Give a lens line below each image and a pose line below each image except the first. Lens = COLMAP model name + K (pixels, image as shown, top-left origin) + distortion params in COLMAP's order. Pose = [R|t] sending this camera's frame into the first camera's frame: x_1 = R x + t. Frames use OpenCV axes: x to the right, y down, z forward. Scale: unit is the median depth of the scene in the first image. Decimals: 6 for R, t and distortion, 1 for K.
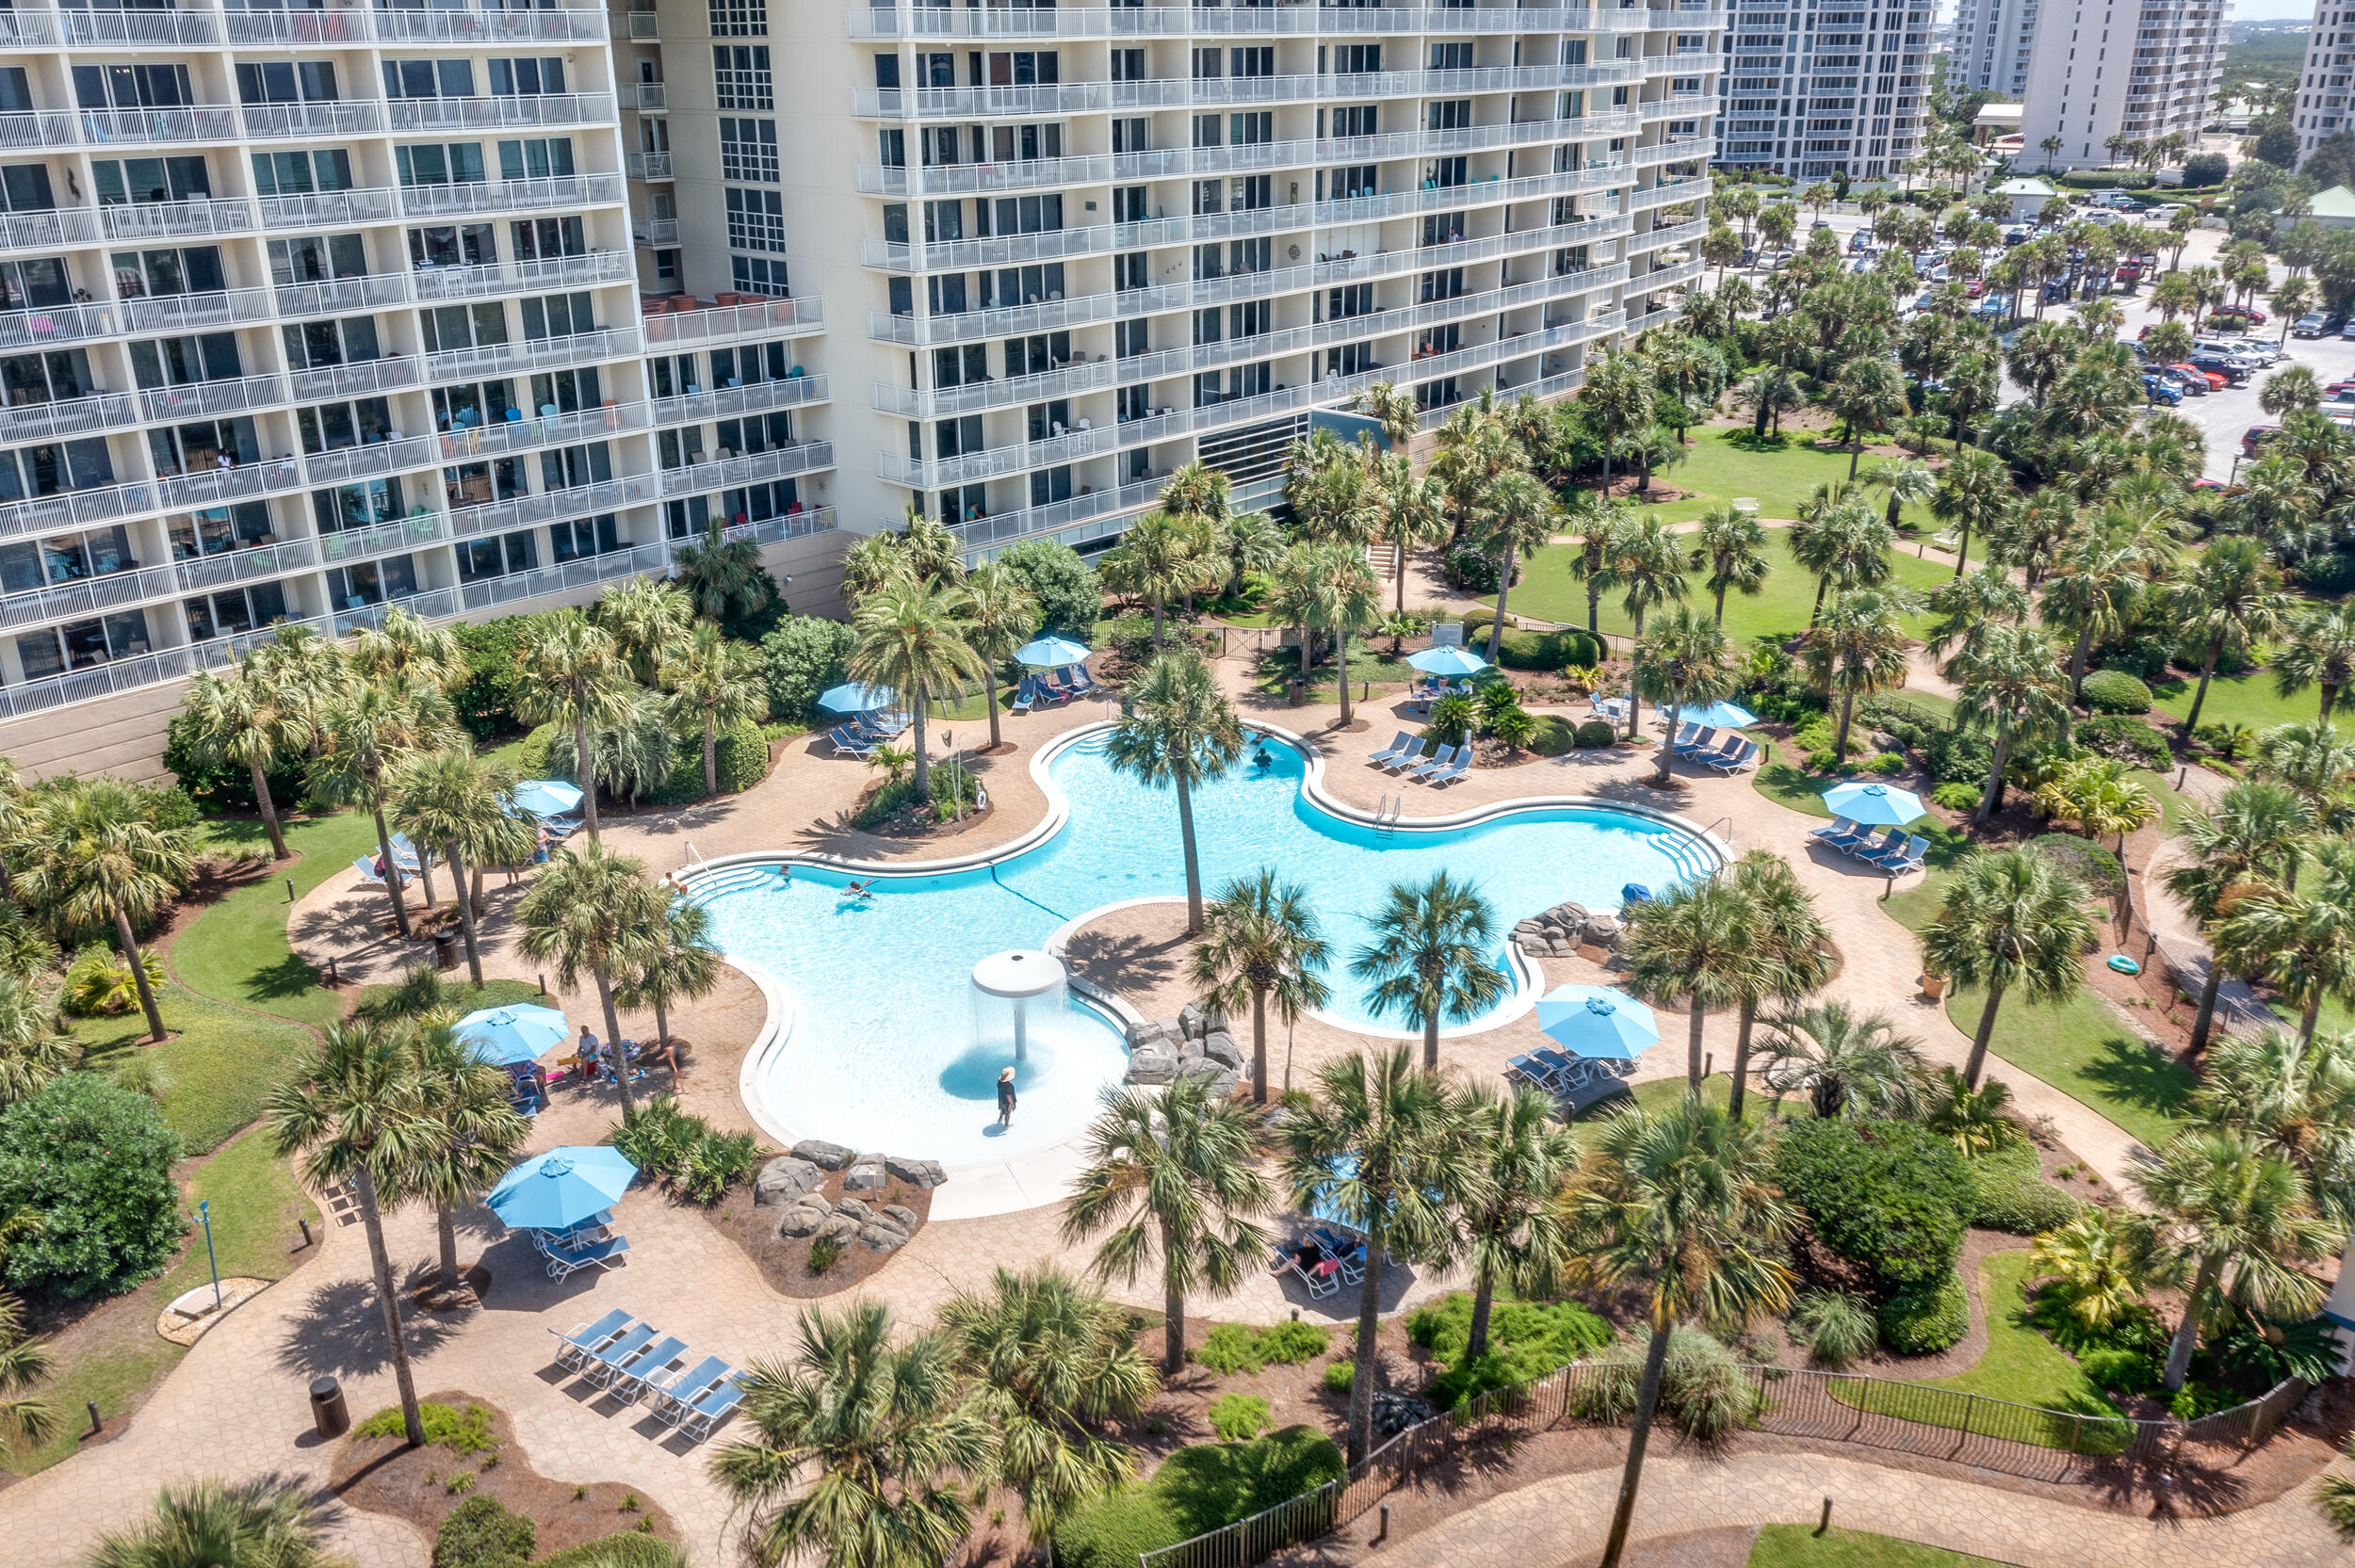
lens RADIAL K [[1885.0, 0, 1175.7], [0, 1885.0, 792.8], [0, 0, 1]] dist [-0.003131, 0.013006]
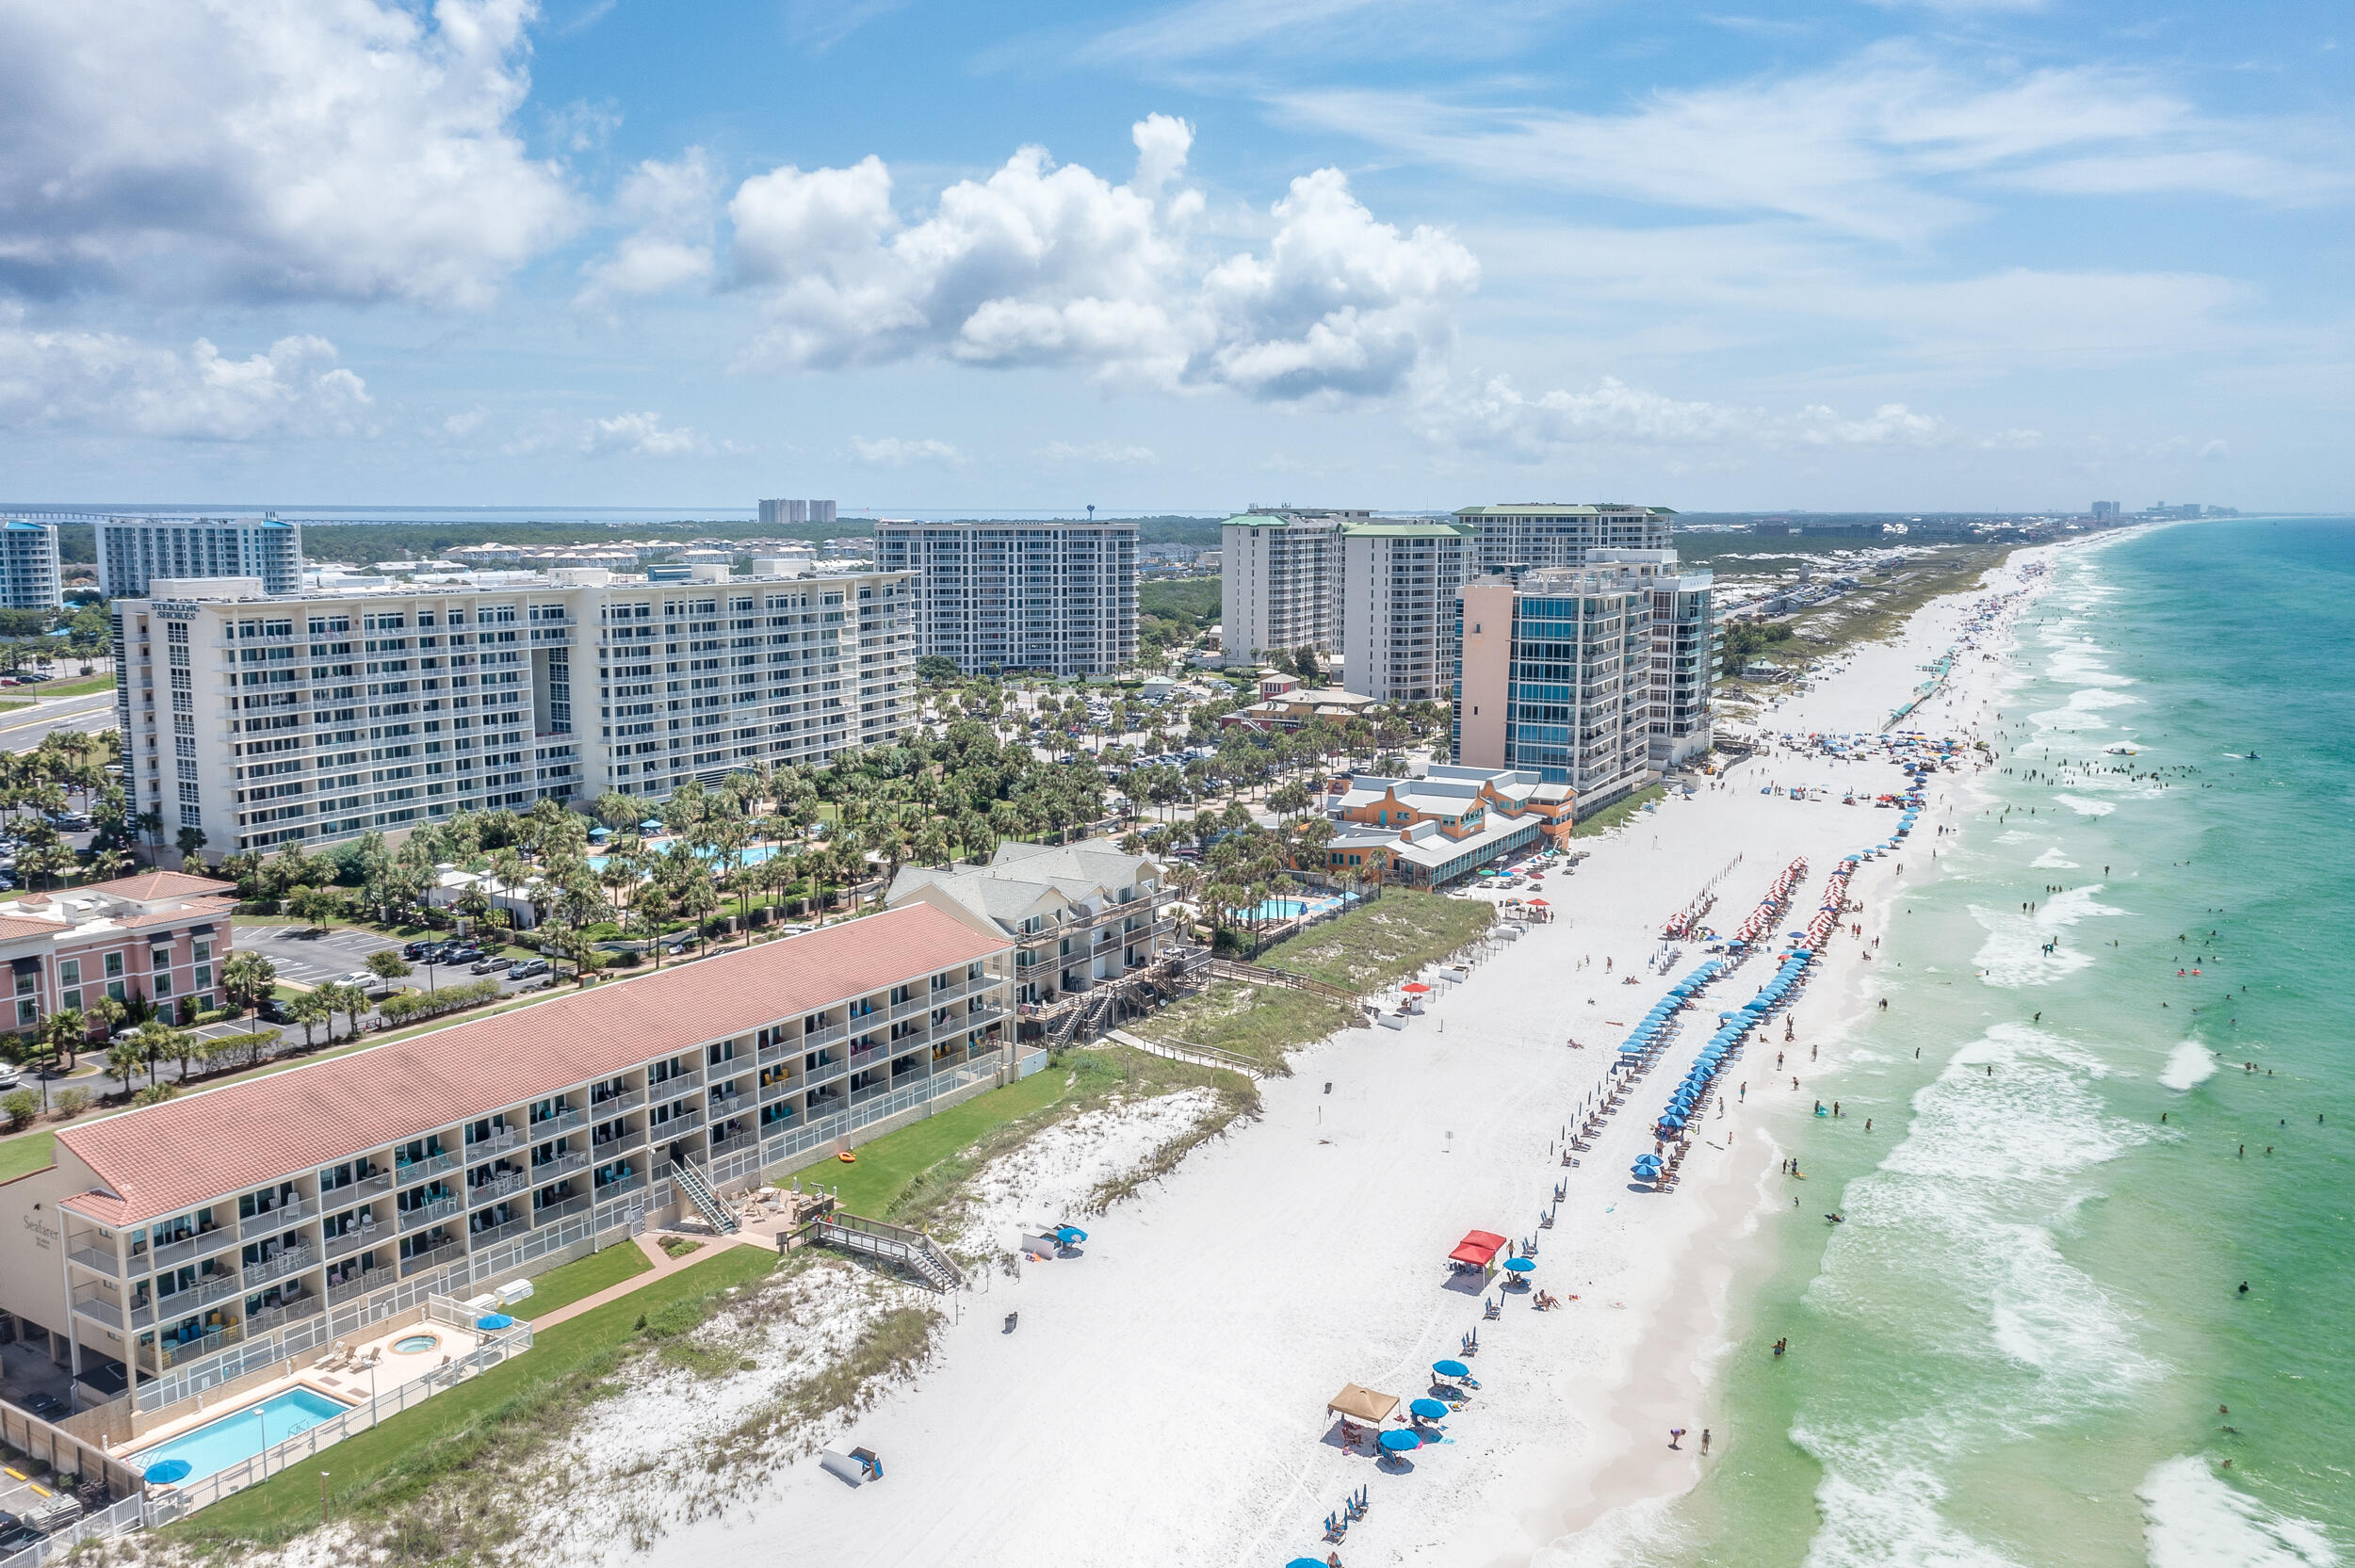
lens RADIAL K [[1885.0, 0, 1185.8], [0, 1885.0, 783.1], [0, 0, 1]] dist [-0.003131, 0.013006]
pose [[0.973875, -0.019623, 0.226233, 0.108877], [0.073155, 0.970258, -0.230756, 0.704166], [-0.214977, 0.241277, 0.946346, -2.482491]]
